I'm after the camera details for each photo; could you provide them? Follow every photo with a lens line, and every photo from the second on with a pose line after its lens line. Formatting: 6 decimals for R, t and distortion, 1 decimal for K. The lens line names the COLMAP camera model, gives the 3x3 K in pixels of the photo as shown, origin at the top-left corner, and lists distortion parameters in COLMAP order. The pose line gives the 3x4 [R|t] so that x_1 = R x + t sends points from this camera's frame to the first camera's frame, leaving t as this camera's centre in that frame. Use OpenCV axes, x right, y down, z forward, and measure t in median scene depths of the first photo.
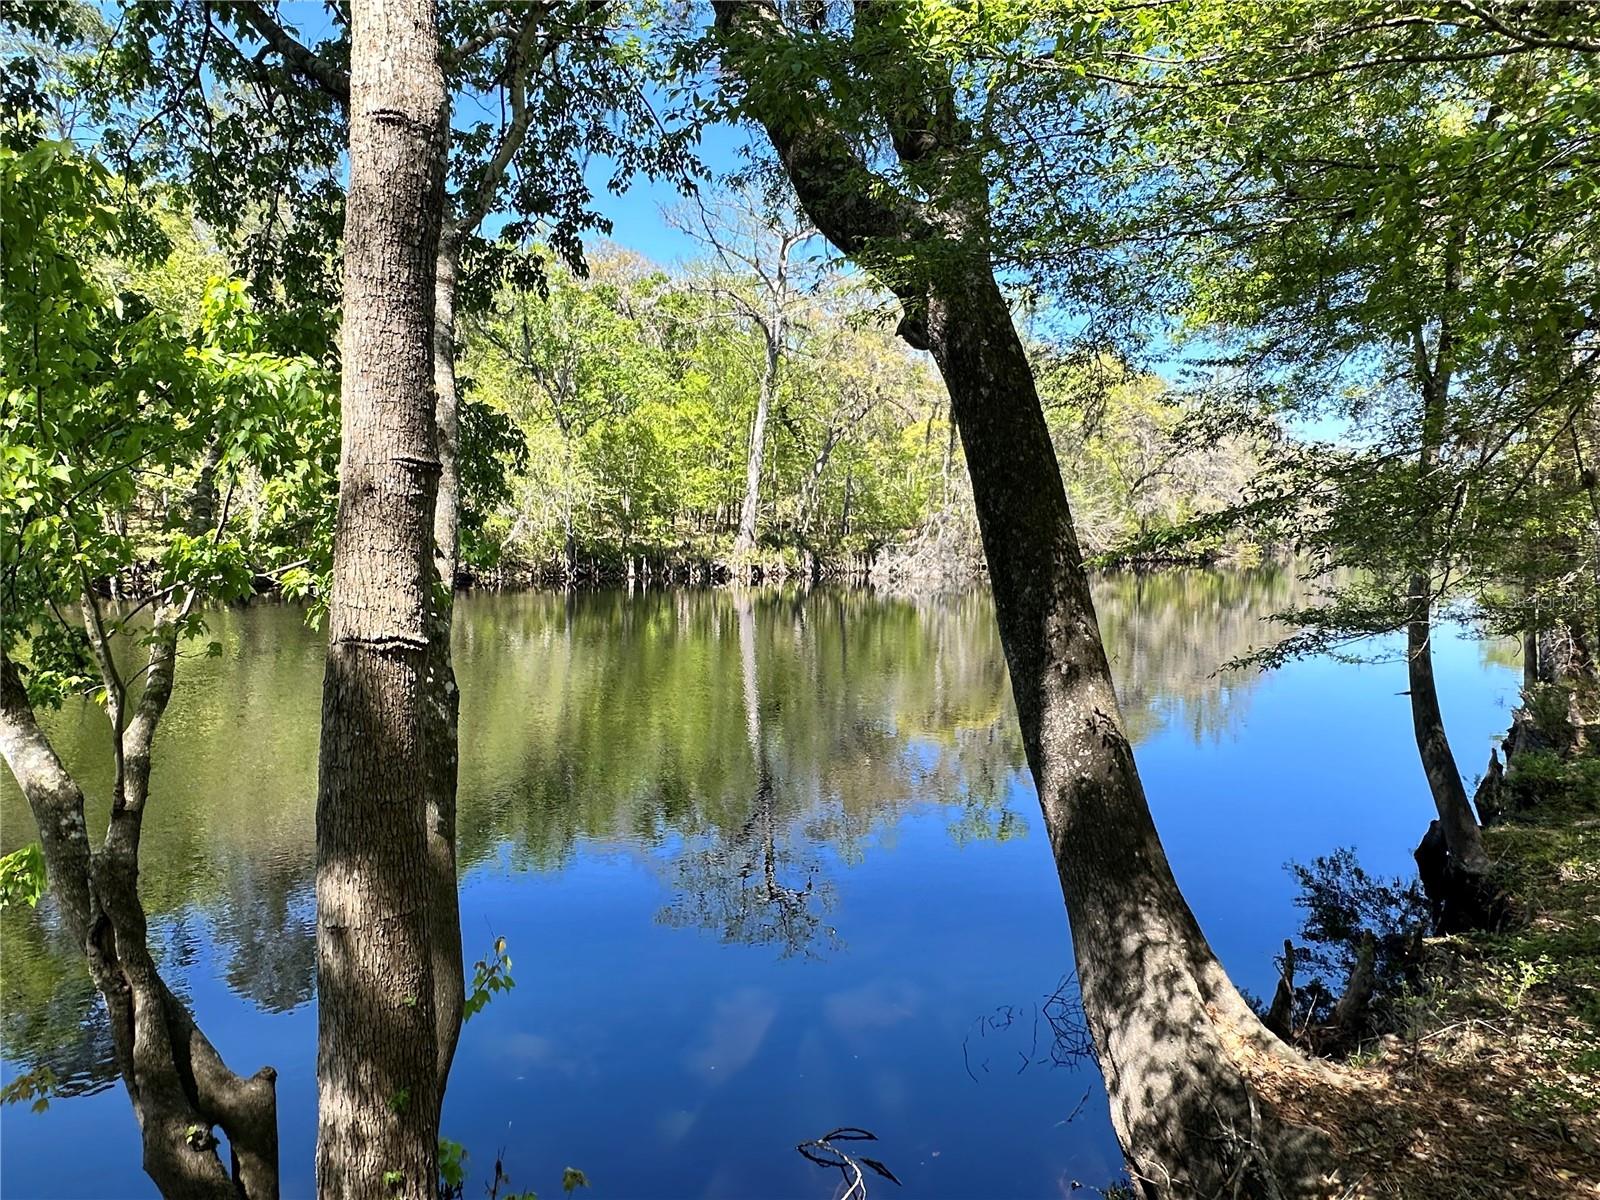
lens RADIAL K [[932.4, 0, 807.5], [0, 932.4, 604.2], [0, 0, 1]] dist [0.001840, -0.000751]
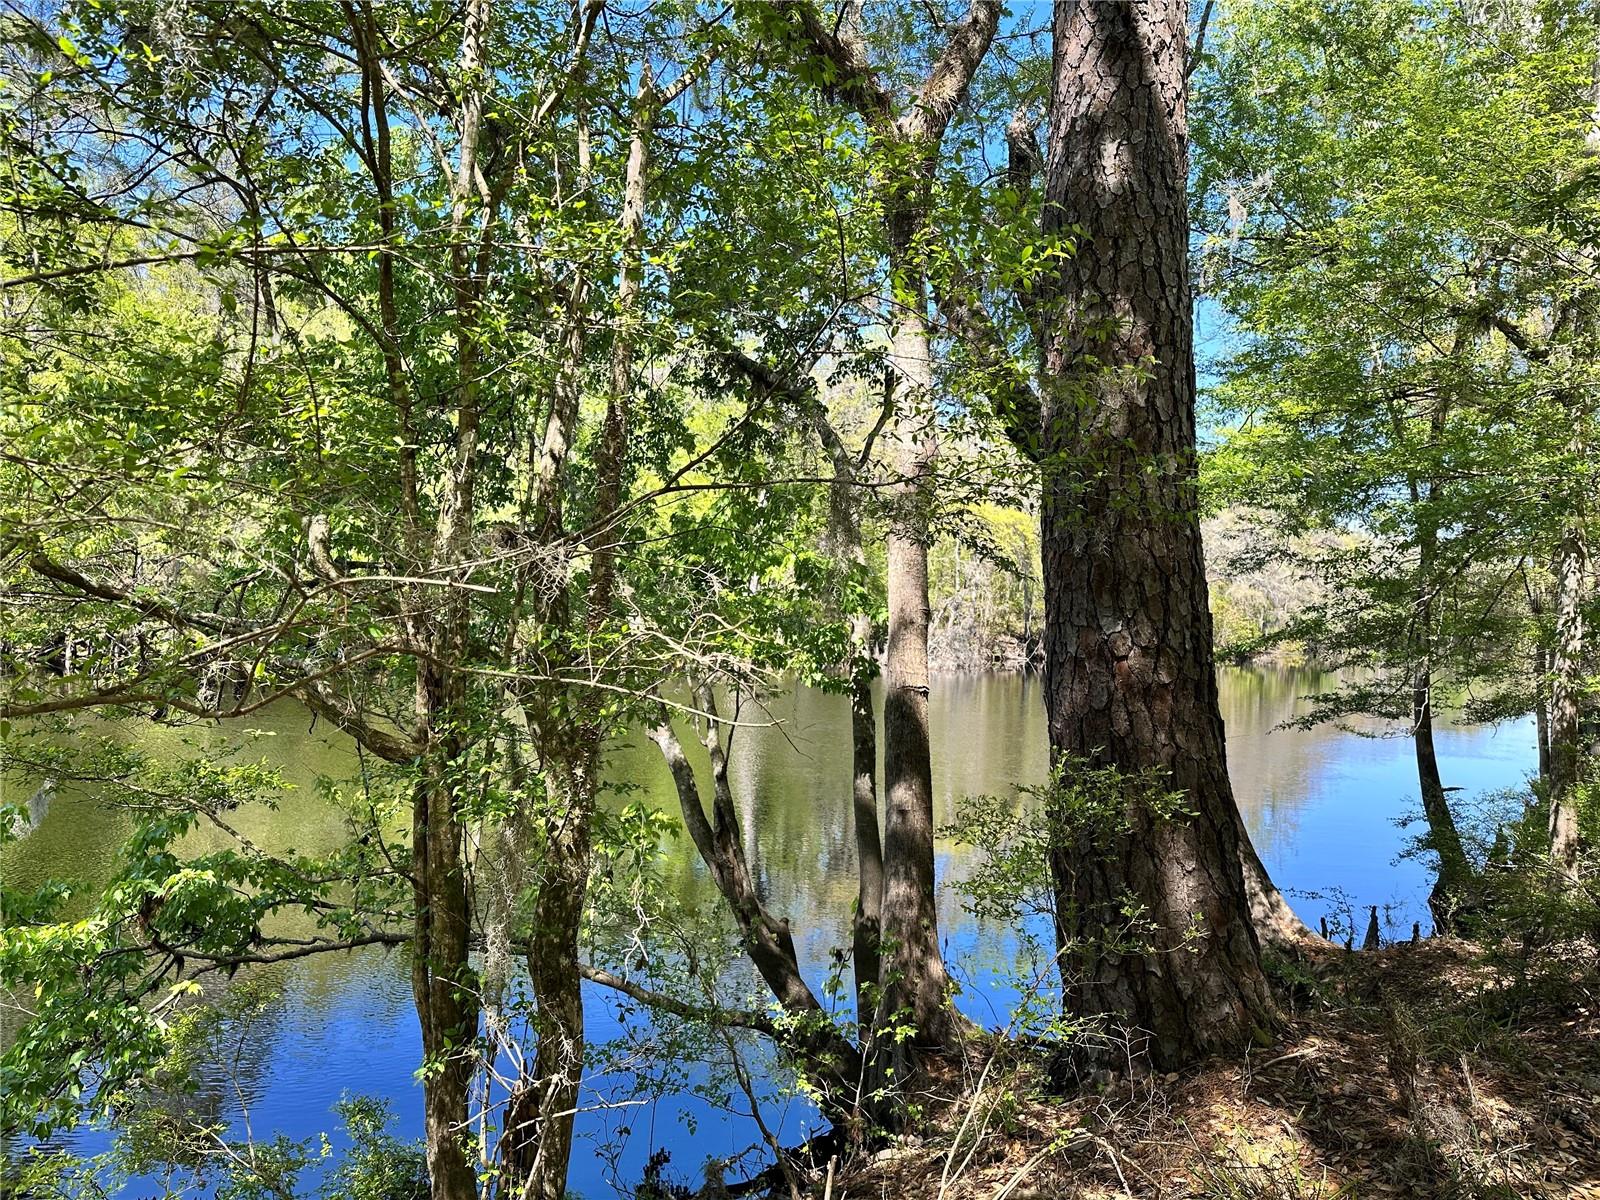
lens RADIAL K [[1131.1, 0, 800.8], [0, 1131.1, 588.7], [0, 0, 1]] dist [0.063584, -0.001898]
pose [[0.999045, 0.025482, 0.035492, -0.048963], [-0.021930, 0.995031, -0.097121, 0.004390], [-0.037790, 0.096250, 0.994640, -0.104511]]
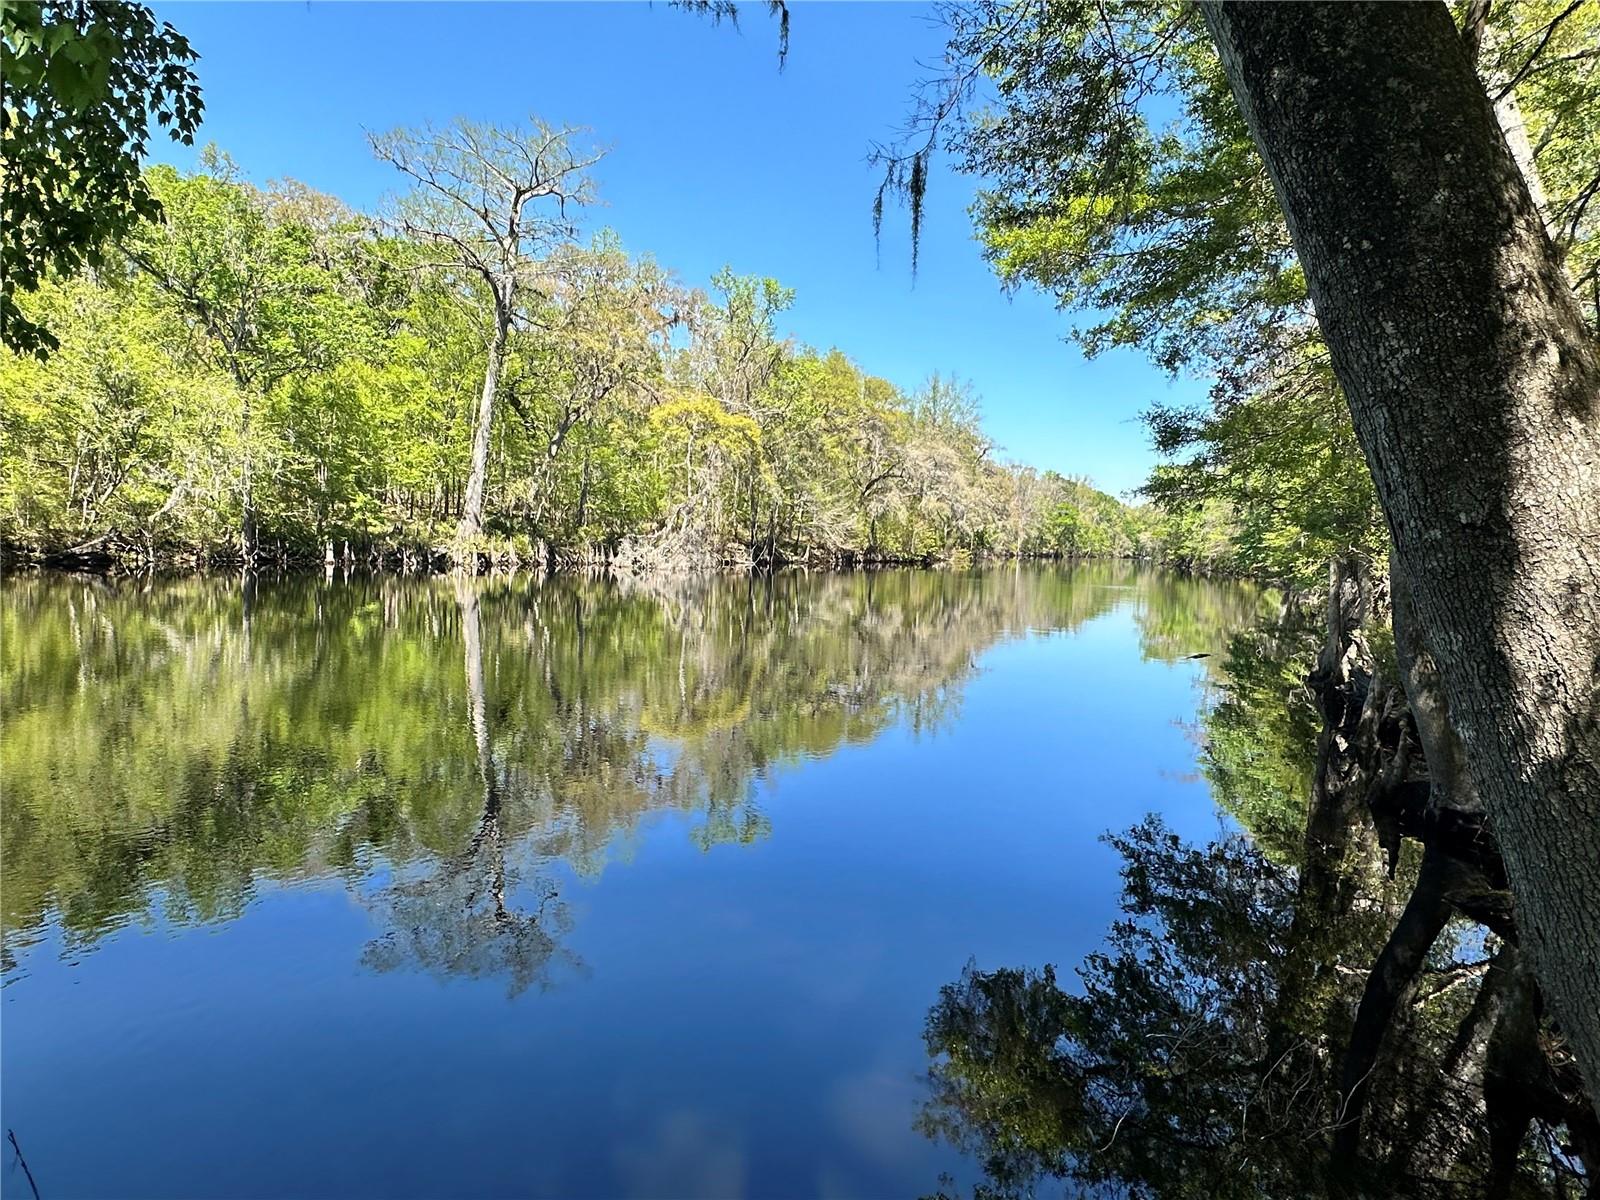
lens RADIAL K [[932.4, 0, 797.5], [0, 932.4, 603.4], [0, 0, 1]] dist [0.001840, -0.000751]
pose [[0.959324, -0.000256, 0.282307, -0.017757], [0.003483, 0.999934, -0.010929, 0.016769], [-0.282286, 0.011468, 0.959262, 0.057015]]
